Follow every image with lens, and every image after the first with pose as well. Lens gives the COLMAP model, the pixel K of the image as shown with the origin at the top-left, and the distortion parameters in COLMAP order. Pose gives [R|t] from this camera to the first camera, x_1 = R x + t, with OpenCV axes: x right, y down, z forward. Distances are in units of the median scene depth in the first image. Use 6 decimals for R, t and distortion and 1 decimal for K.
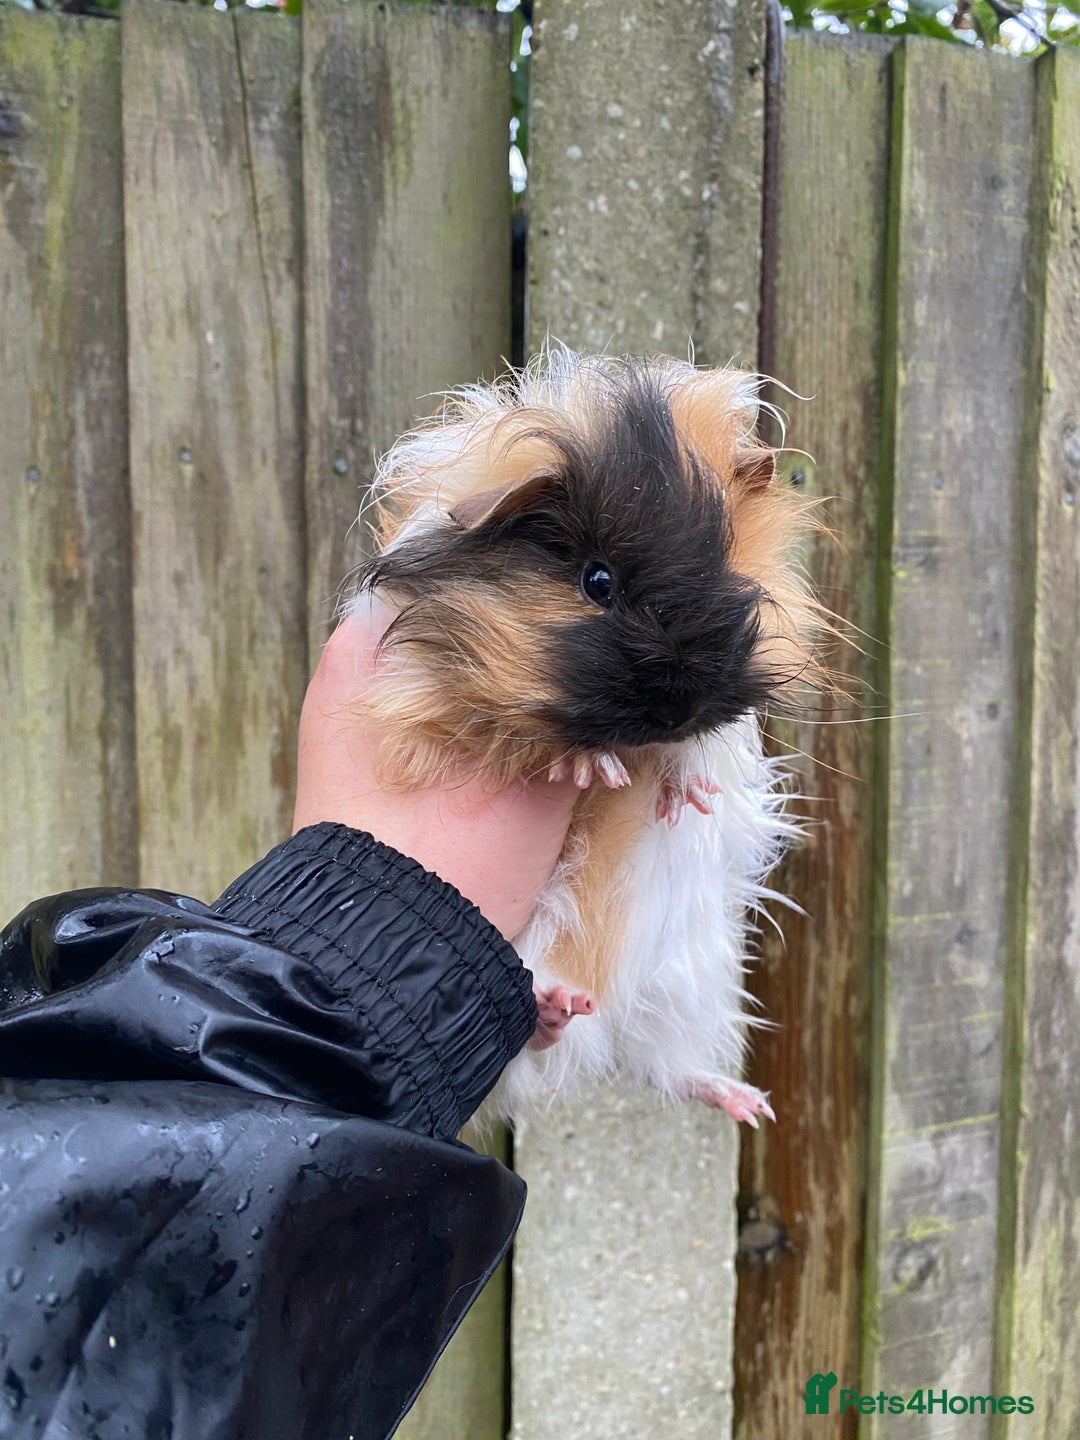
lens RADIAL K [[1099.2, 0, 571.3], [0, 1099.2, 699.2], [0, 0, 1]] dist [-0.021339, 0.018264]
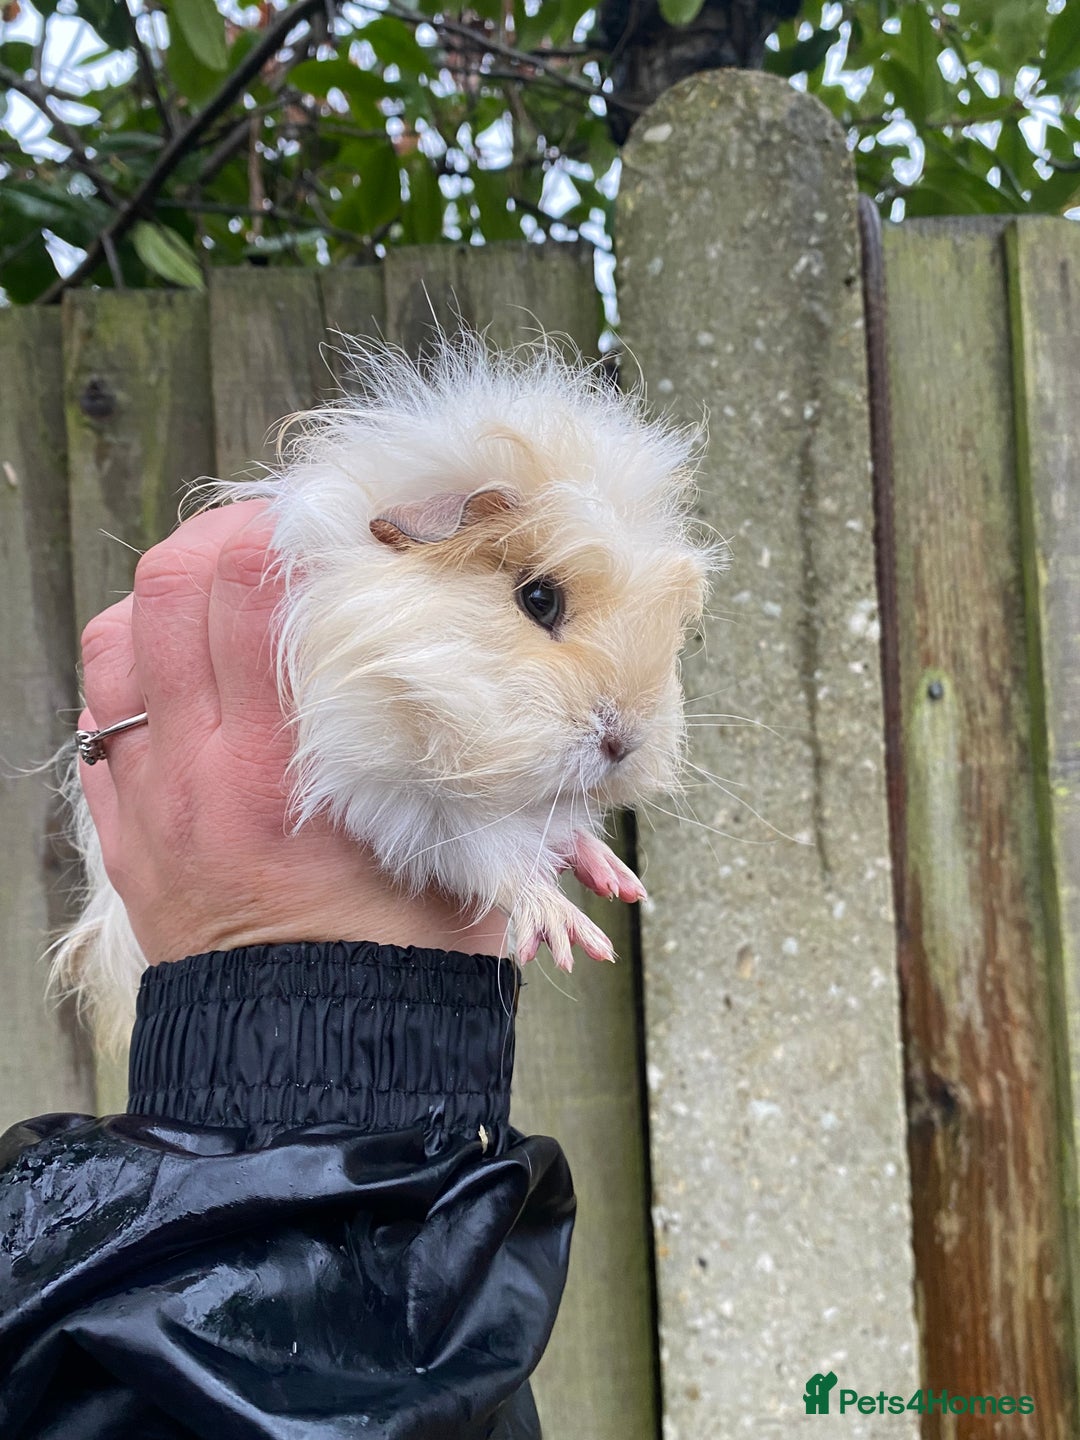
lens RADIAL K [[1374.1, 0, 566.2], [0, 1374.1, 733.0], [0, 0, 1]] dist [-0.009867, 0.000000]
pose [[0.991153, -0.061352, -0.117689, 0.036224], [0.050341, 0.994264, -0.094361, -0.078414], [0.122803, 0.087602, 0.988557, -0.165166]]
